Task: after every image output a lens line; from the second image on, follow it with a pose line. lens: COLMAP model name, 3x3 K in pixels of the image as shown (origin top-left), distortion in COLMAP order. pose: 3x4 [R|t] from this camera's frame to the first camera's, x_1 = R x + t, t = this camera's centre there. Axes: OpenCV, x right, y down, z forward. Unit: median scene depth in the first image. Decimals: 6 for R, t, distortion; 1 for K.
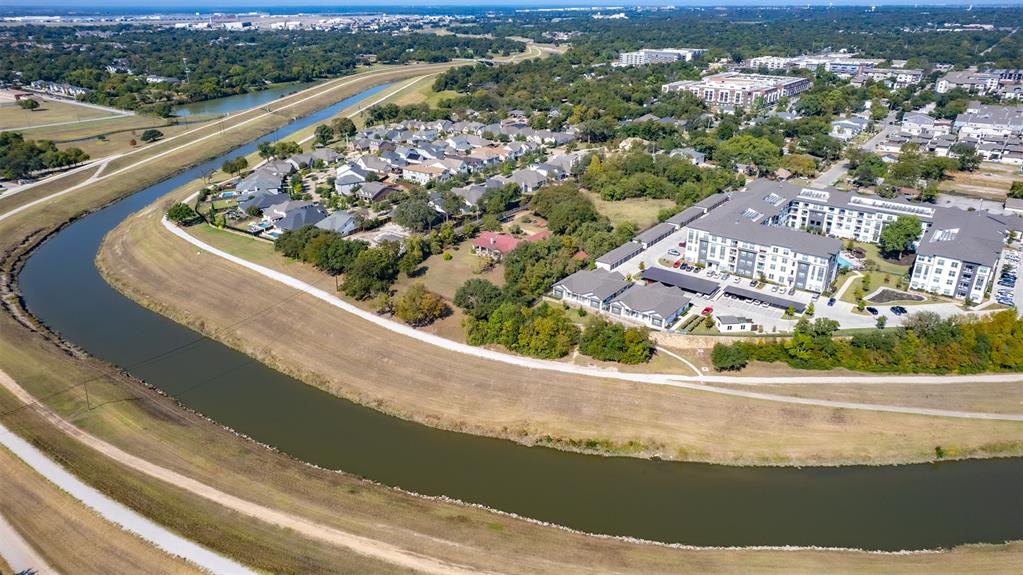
lens RADIAL K [[672.4, 0, 509.7], [0, 672.4, 291.2], [0, 0, 1]] dist [-0.075335, 0.070601]
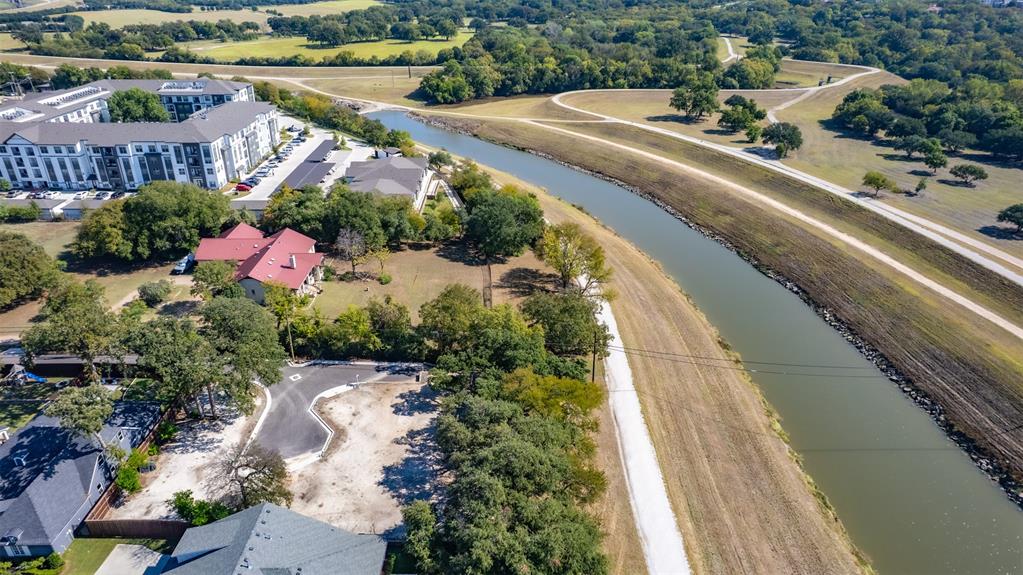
lens RADIAL K [[653.2, 0, 509.7], [0, 653.2, 290.0], [0, 0, 1]] dist [-0.078580, 0.075949]
pose [[-0.613686, -0.356551, 0.704458, -0.482259], [0.311567, 0.710460, 0.631010, -0.321185], [-0.725476, 0.606728, -0.324910, 1.085279]]
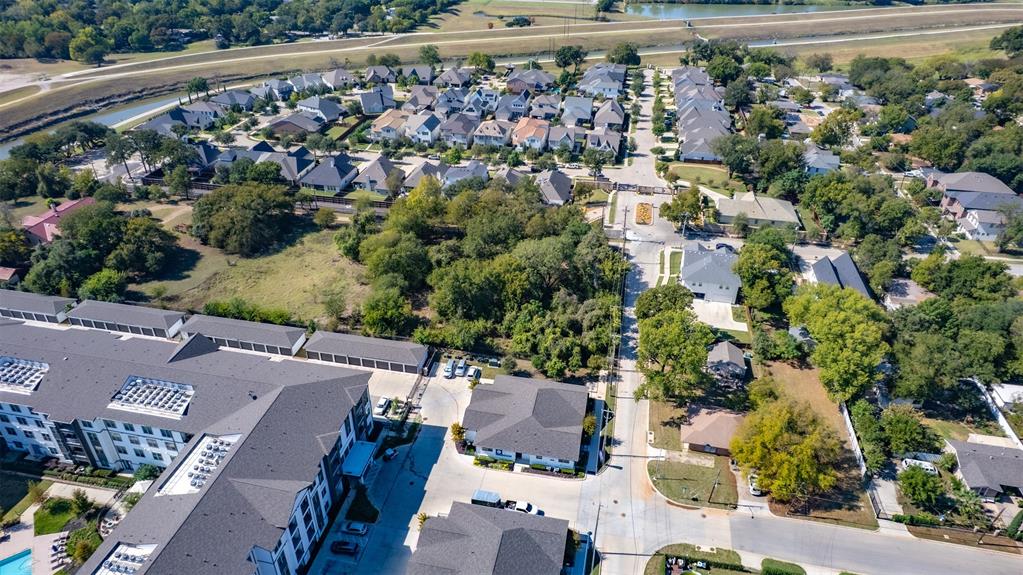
lens RADIAL K [[653.2, 0, 509.7], [0, 653.2, 290.0], [0, 0, 1]] dist [-0.078580, 0.075949]
pose [[0.445281, 0.481702, -0.754777, 0.844441], [-0.369842, 0.866636, 0.334902, -0.452198], [0.815440, 0.130023, 0.564050, 1.057845]]
